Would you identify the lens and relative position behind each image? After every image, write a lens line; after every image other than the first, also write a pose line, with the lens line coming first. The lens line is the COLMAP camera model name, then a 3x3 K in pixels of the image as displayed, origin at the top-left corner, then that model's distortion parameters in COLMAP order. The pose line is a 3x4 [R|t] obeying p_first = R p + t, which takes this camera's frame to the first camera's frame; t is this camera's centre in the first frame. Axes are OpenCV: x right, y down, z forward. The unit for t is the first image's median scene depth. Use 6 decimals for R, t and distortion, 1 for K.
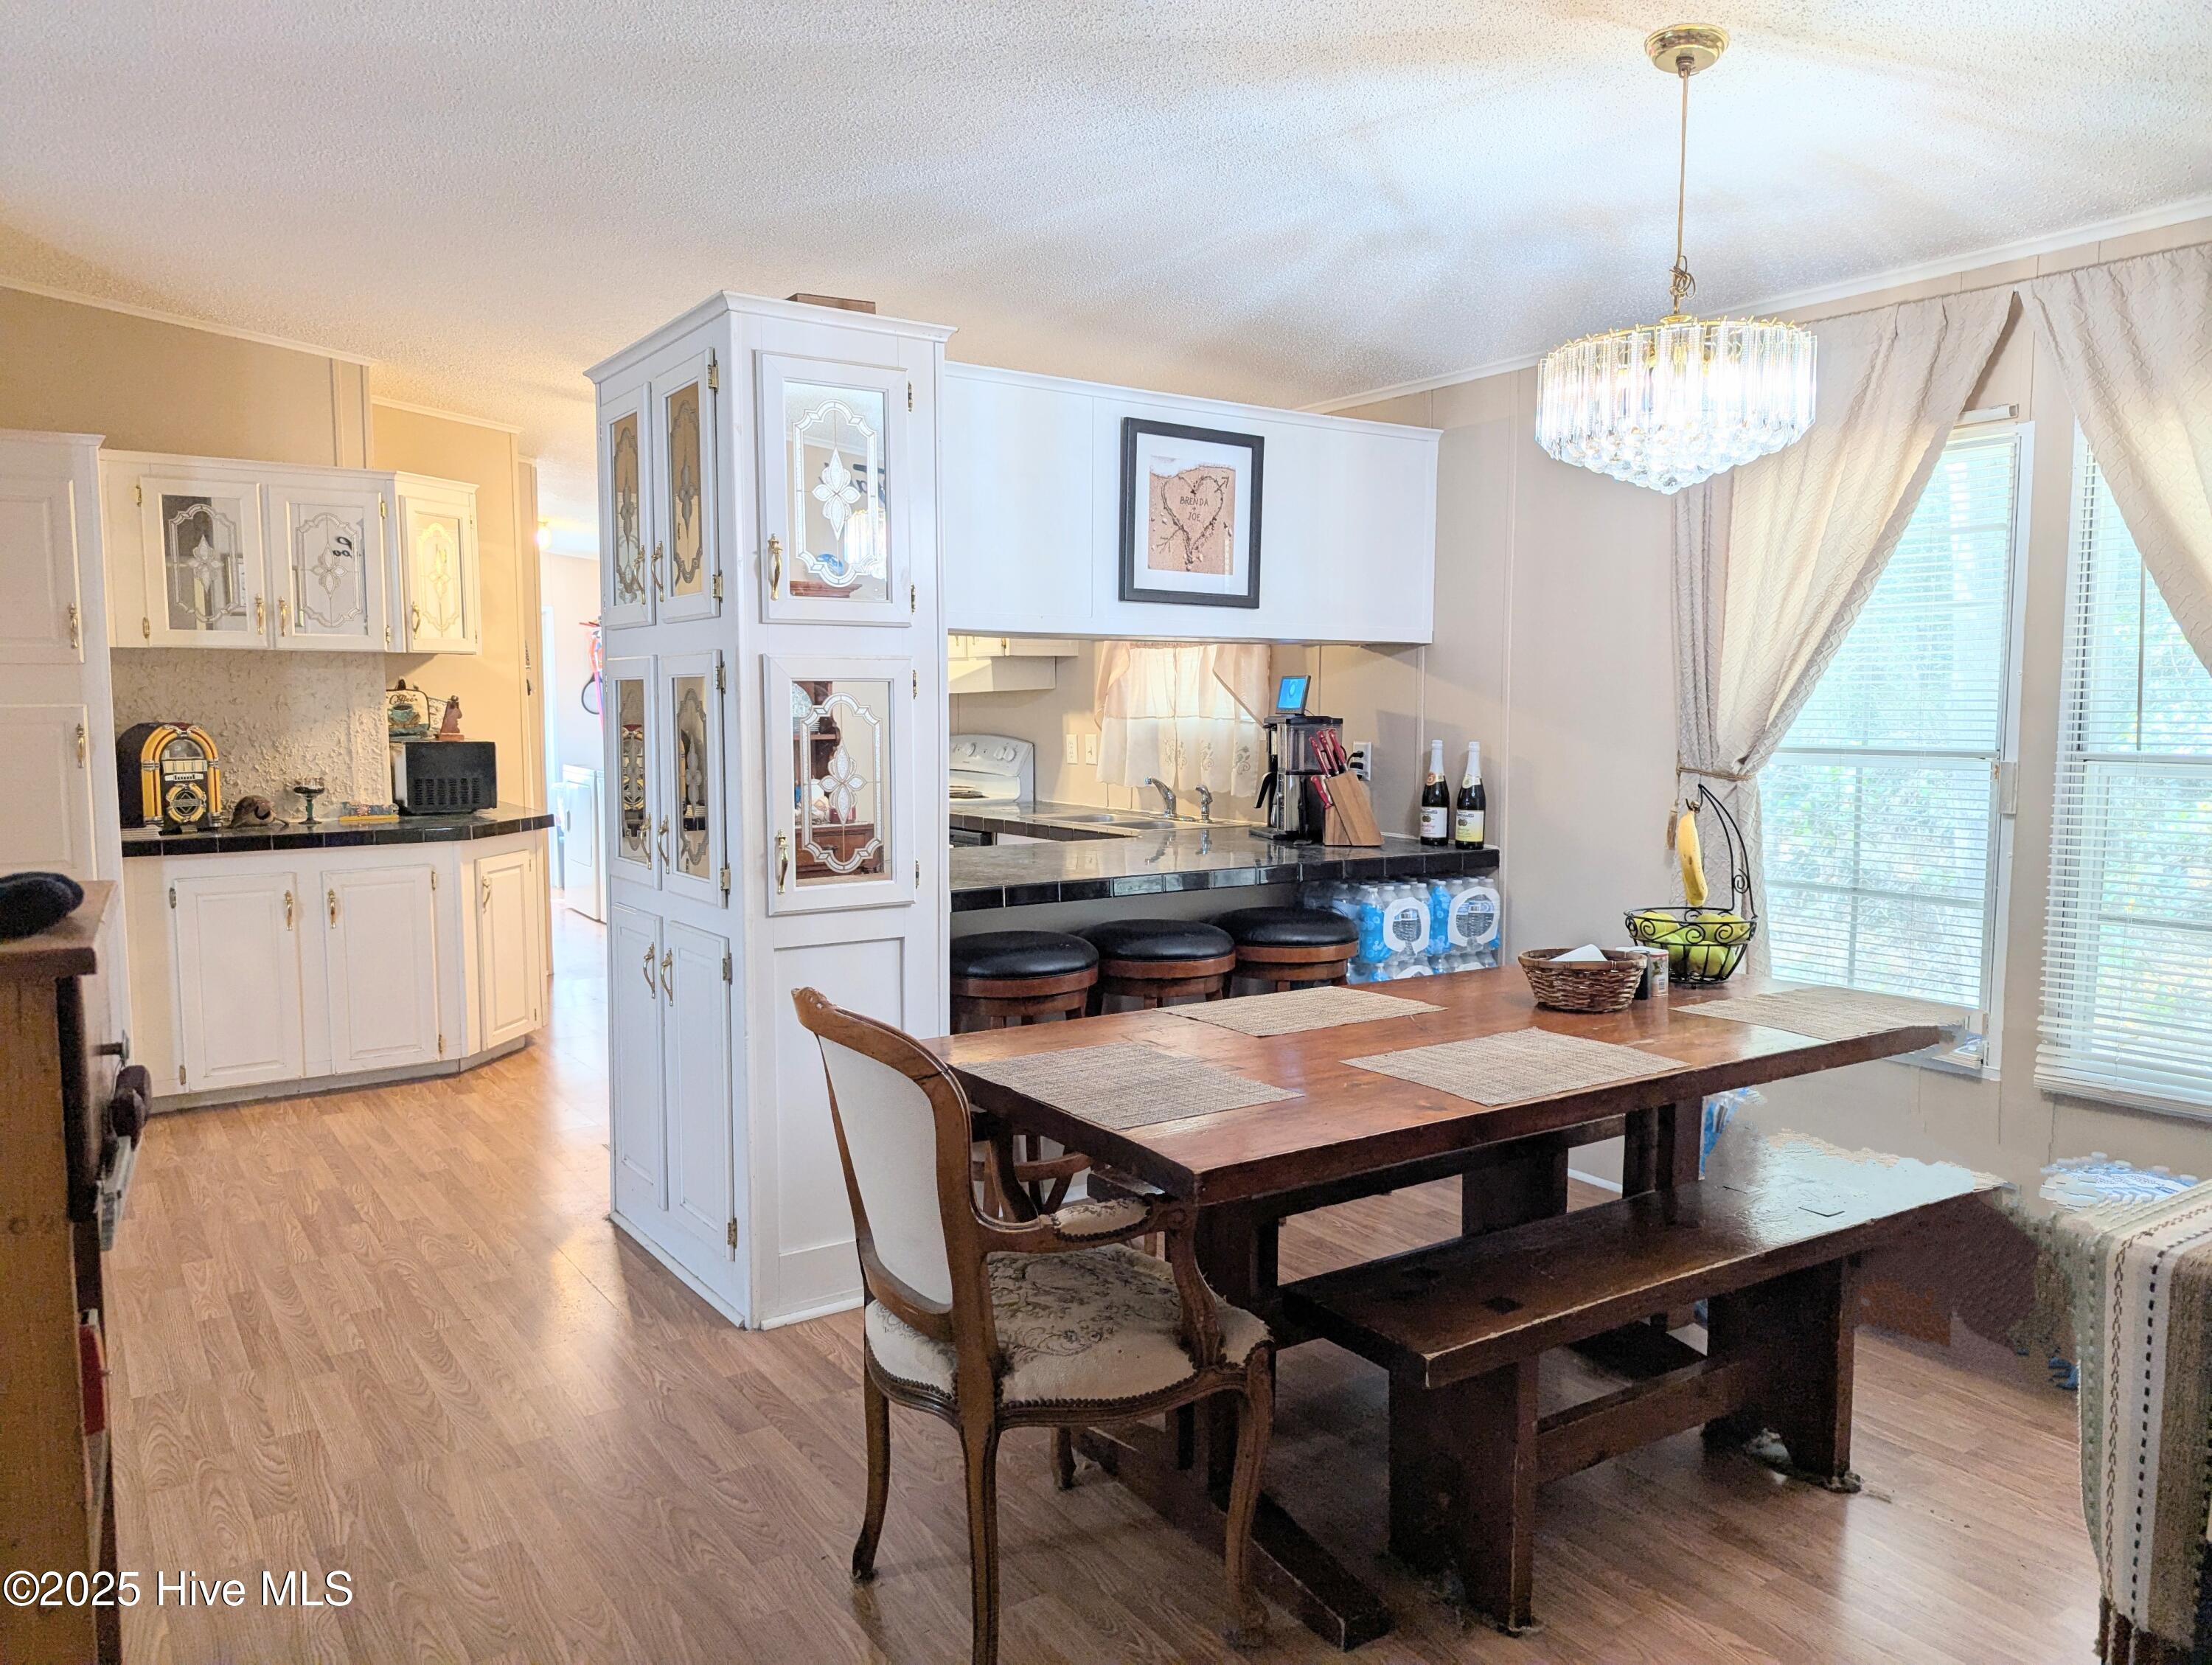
lens RADIAL K [[1547.4, 0, 1106.0], [0, 1547.4, 832.5], [0, 0, 1]] dist [0.024218, 0.000149]
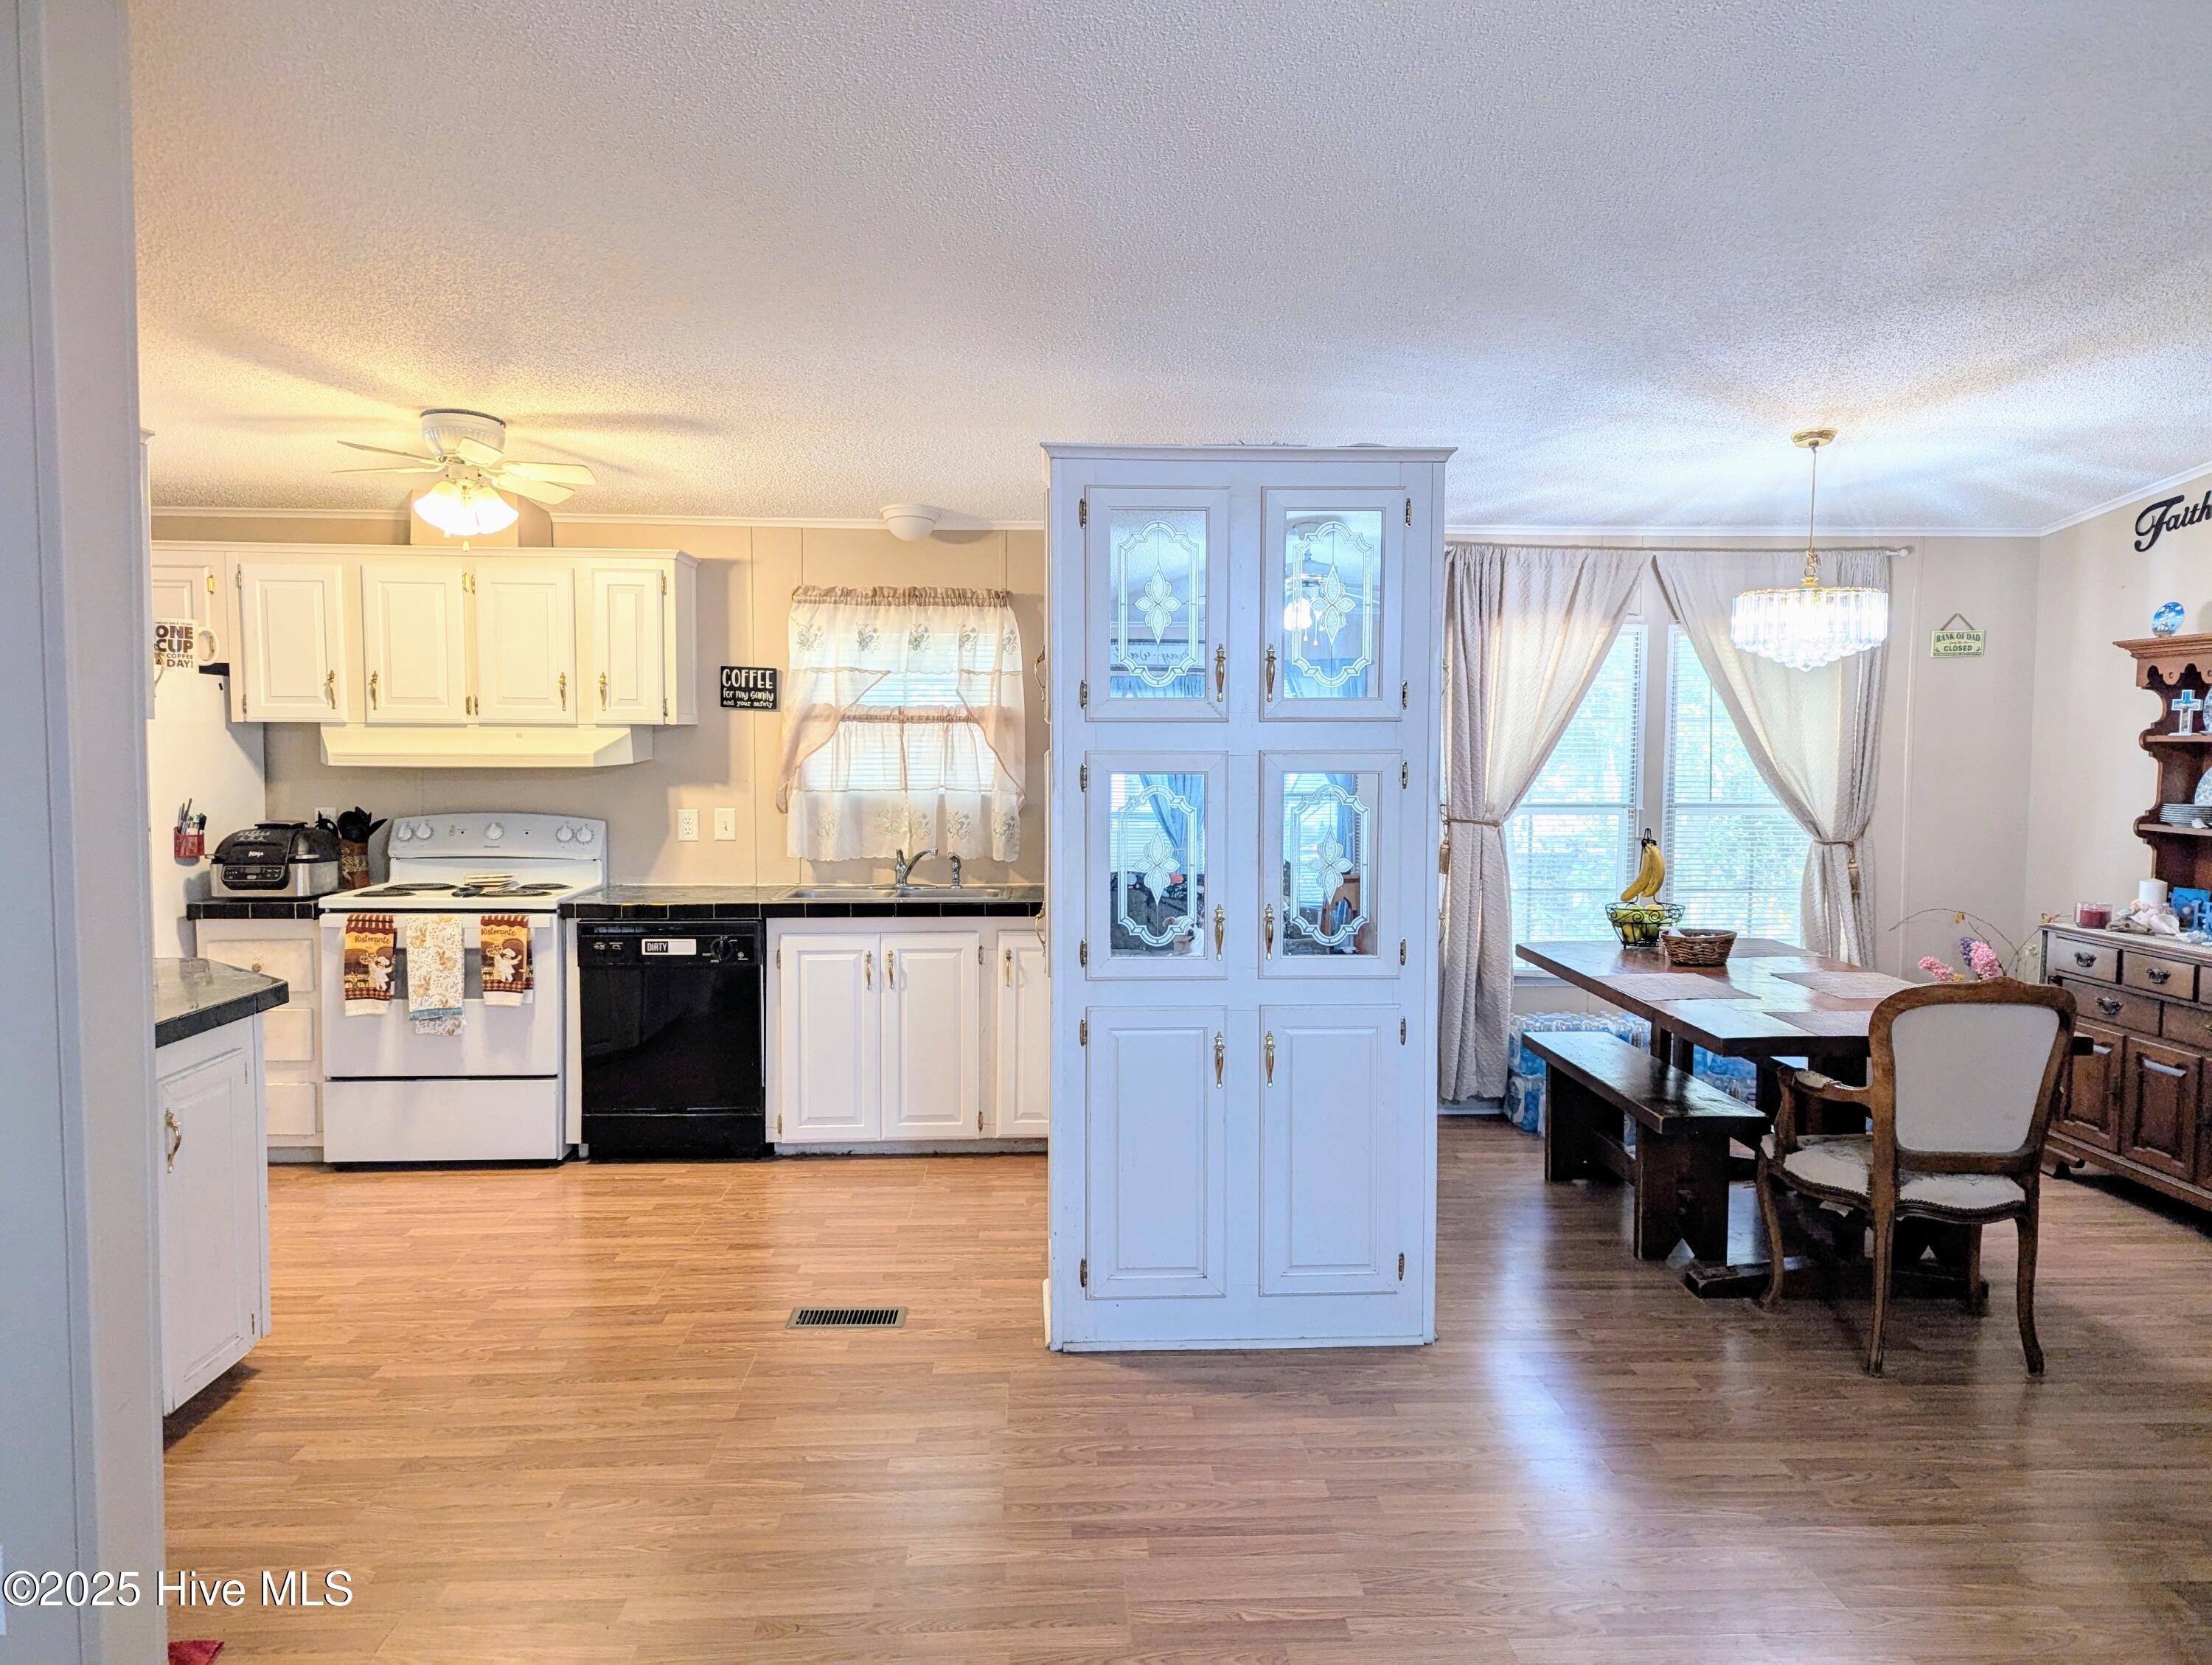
lens RADIAL K [[1547.4, 0, 1106.0], [0, 1547.4, 832.5], [0, 0, 1]] dist [0.024218, 0.000149]
pose [[0.529581, -0.044330, 0.847100, -1.136811], [0.068819, 0.997587, 0.009181, -0.068782], [-0.845463, 0.053435, 0.531354, 0.505667]]
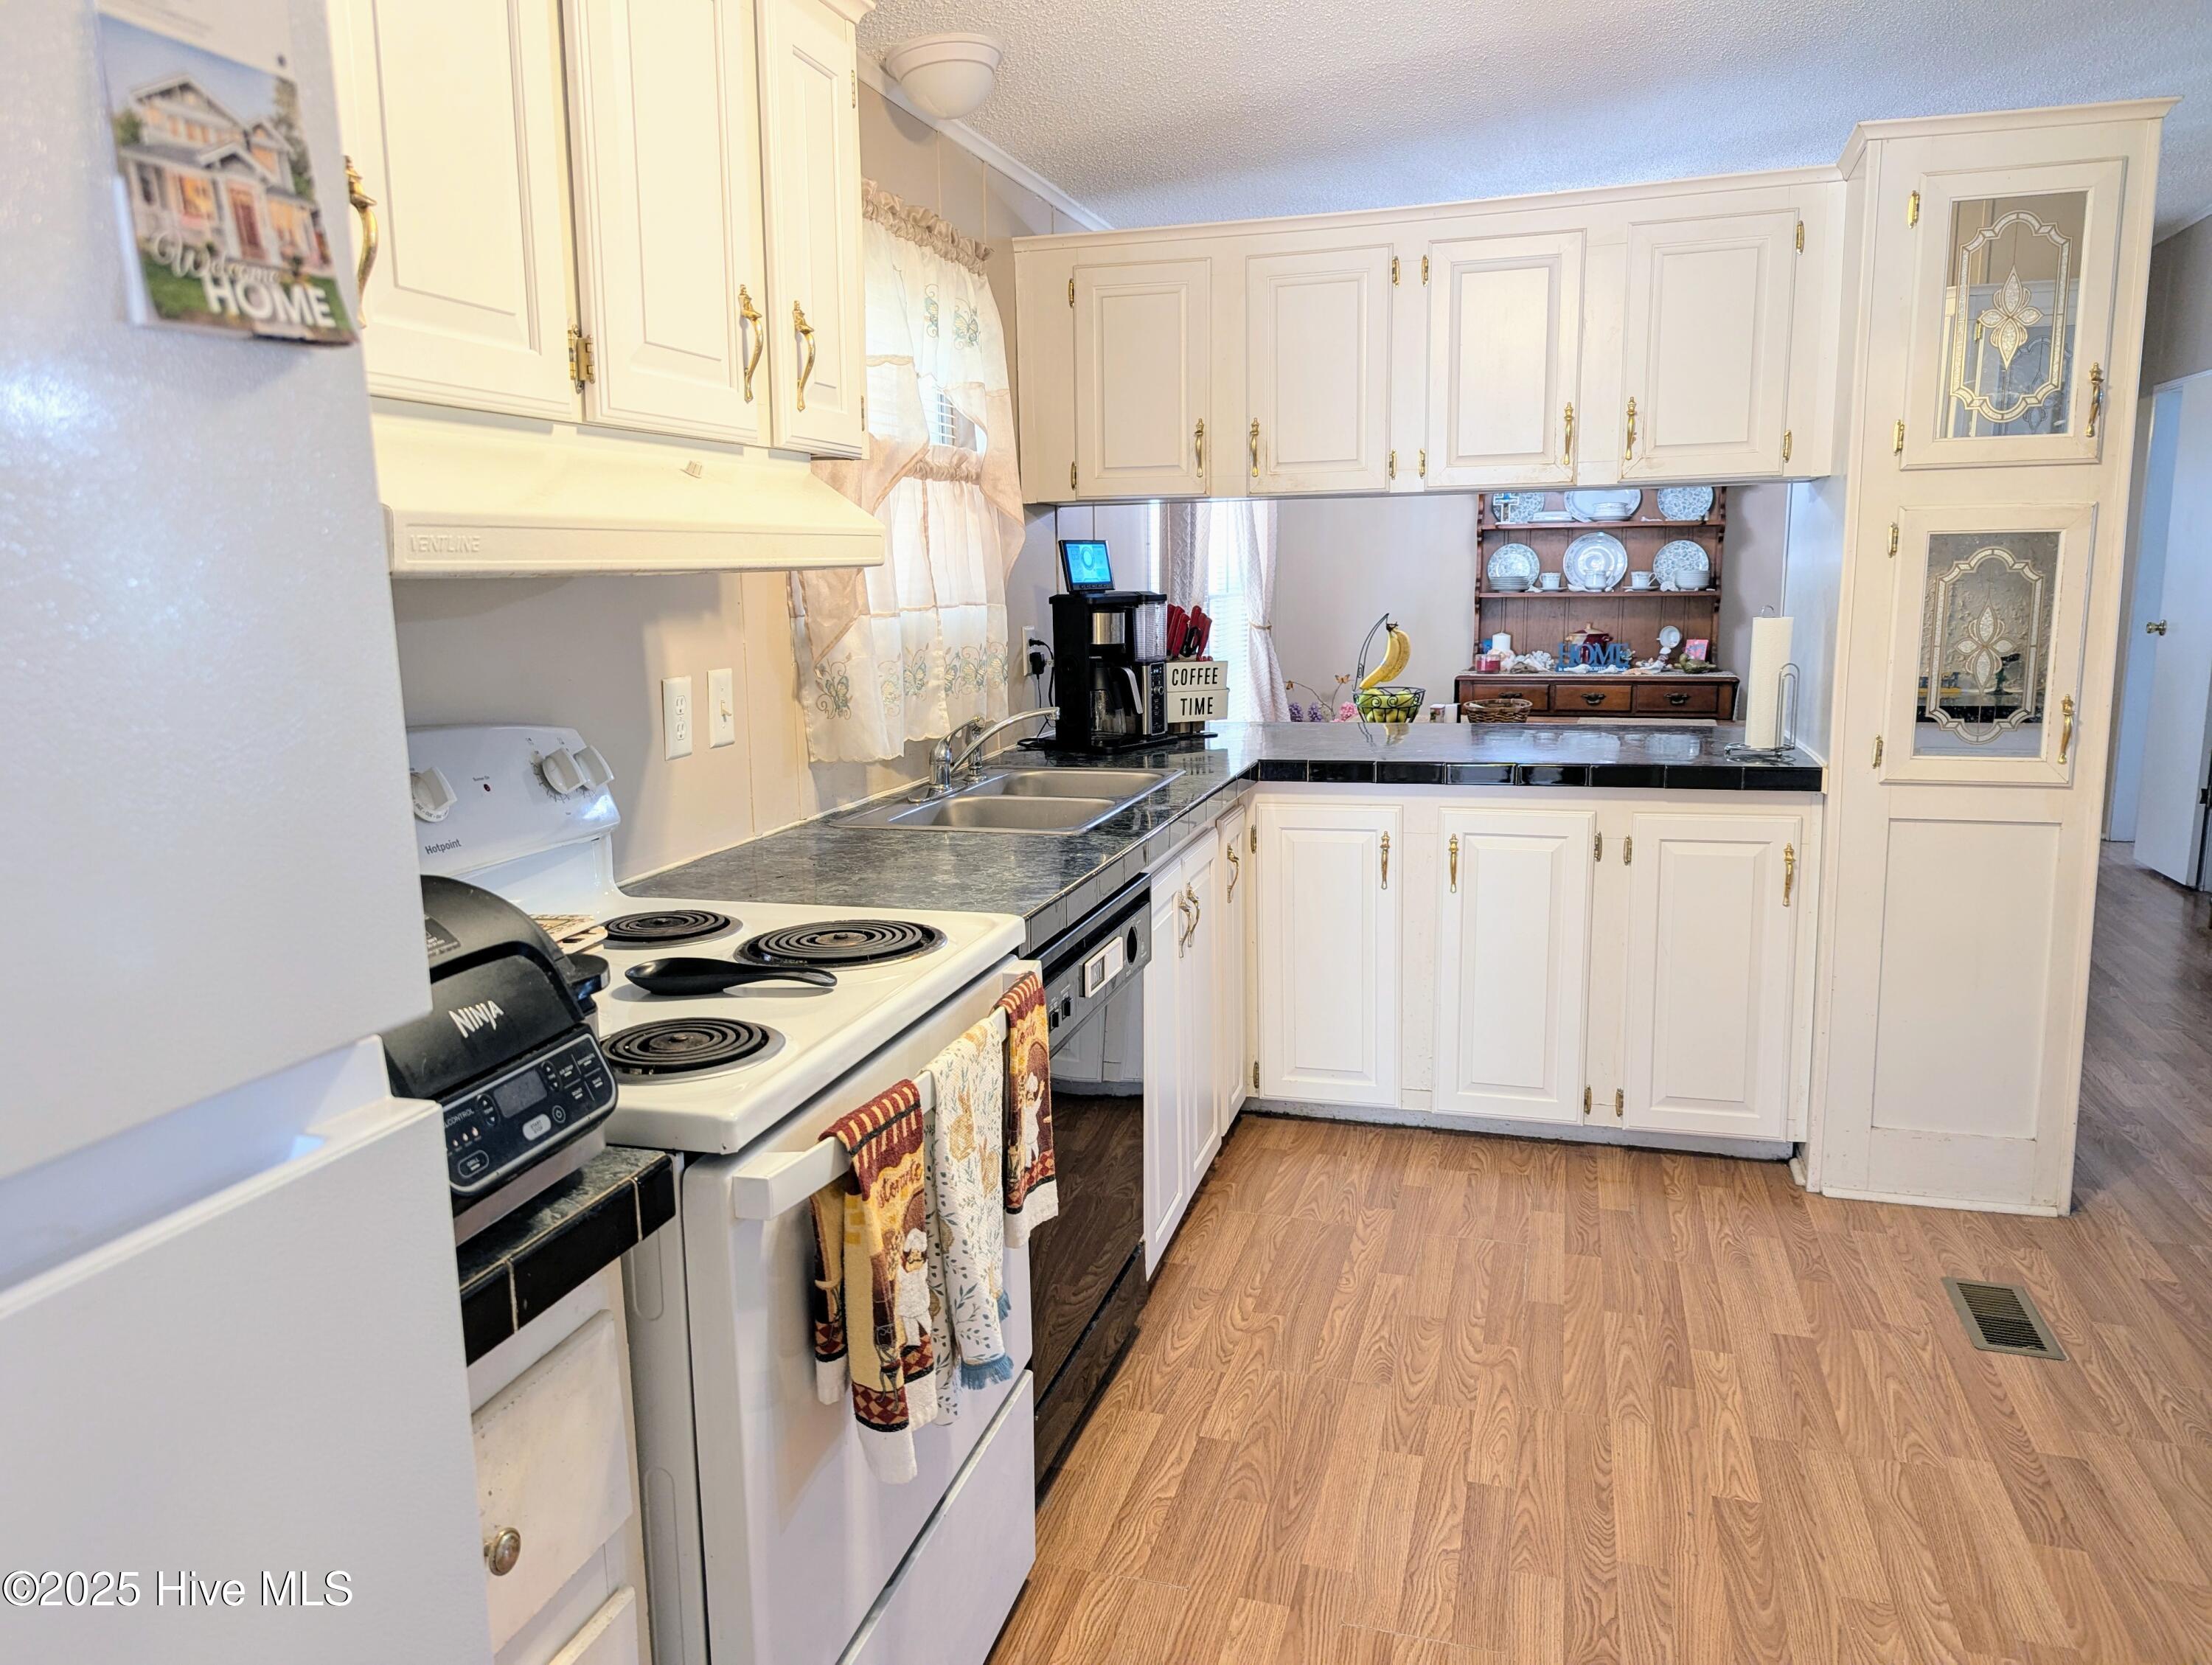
lens RADIAL K [[1584.2, 0, 1106.4], [0, 1584.2, 855.2], [0, 0, 1]] dist [0.029871, 0.000574]
pose [[-0.634029, -0.132445, 0.761883, -0.646073], [0.082843, 0.967921, 0.237203, -0.175276], [-0.768859, 0.213510, -0.602718, 1.957440]]
